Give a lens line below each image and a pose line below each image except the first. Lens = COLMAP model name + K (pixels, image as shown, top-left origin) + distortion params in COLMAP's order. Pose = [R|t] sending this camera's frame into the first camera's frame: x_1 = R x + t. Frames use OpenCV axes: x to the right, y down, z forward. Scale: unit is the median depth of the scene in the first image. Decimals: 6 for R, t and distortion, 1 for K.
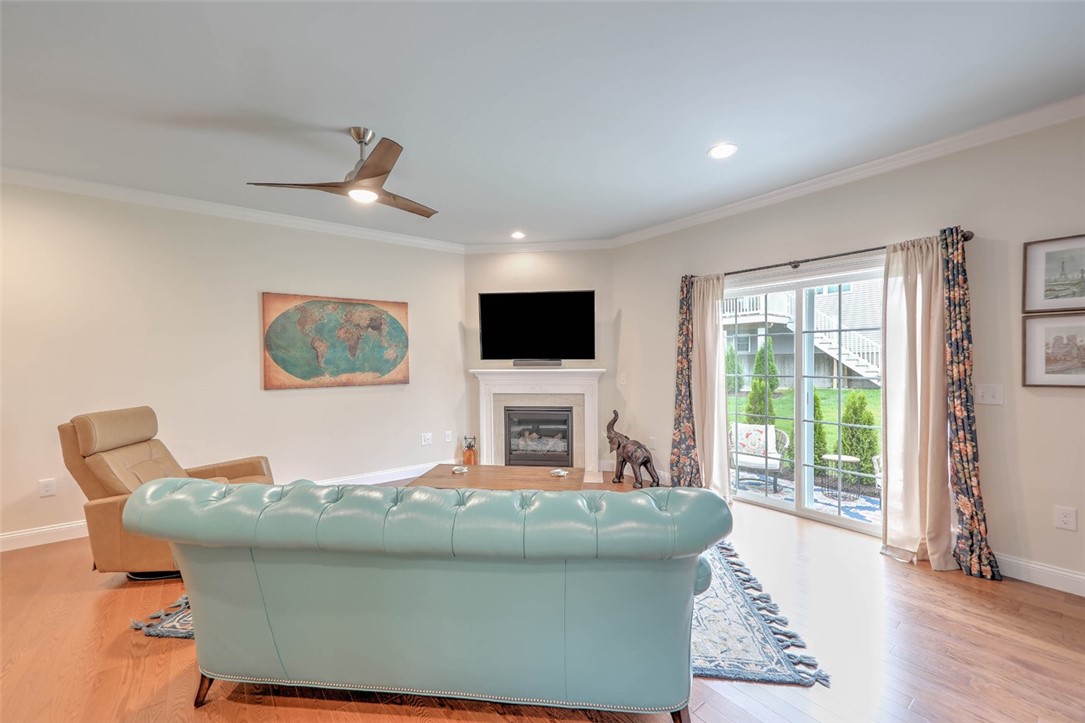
lens RADIAL K [[418.2, 0, 546.0], [0, 418.2, 367.7], [0, 0, 1]] dist [-0.000773, 0.000055]
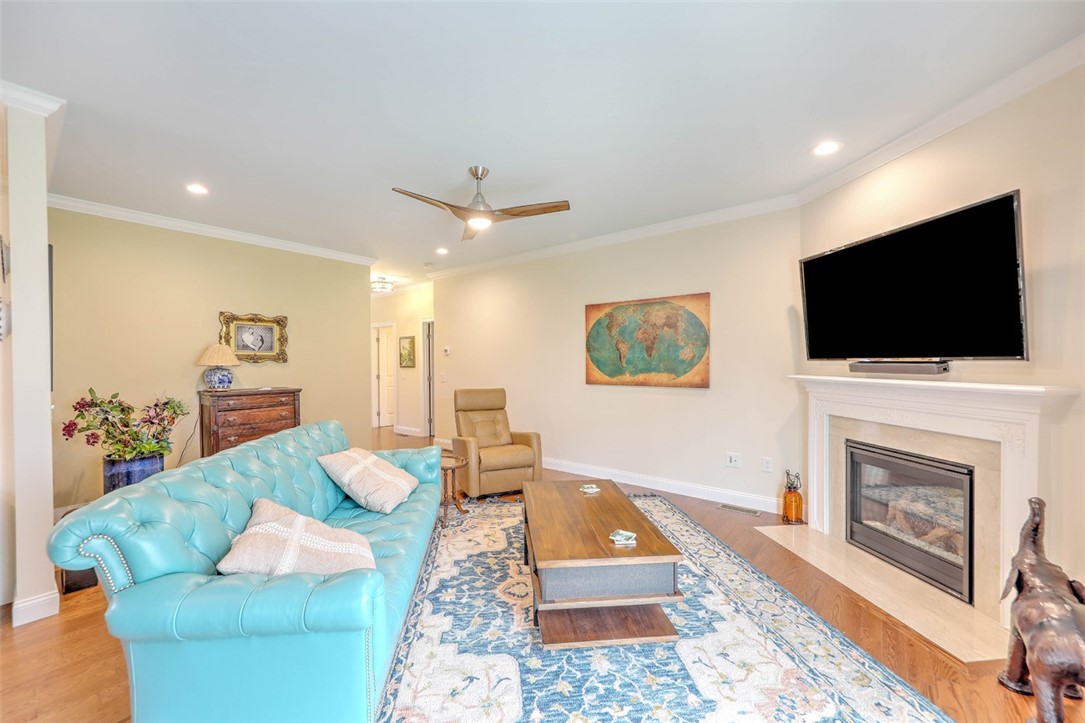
lens RADIAL K [[418.2, 0, 546.0], [0, 418.2, 367.7], [0, 0, 1]] dist [-0.000773, 0.000055]
pose [[0.229481, 0.020678, -0.973094, 0.445455], [-0.016892, 0.999708, 0.017260, -0.013242], [0.973167, 0.012477, 0.229763, 0.524301]]
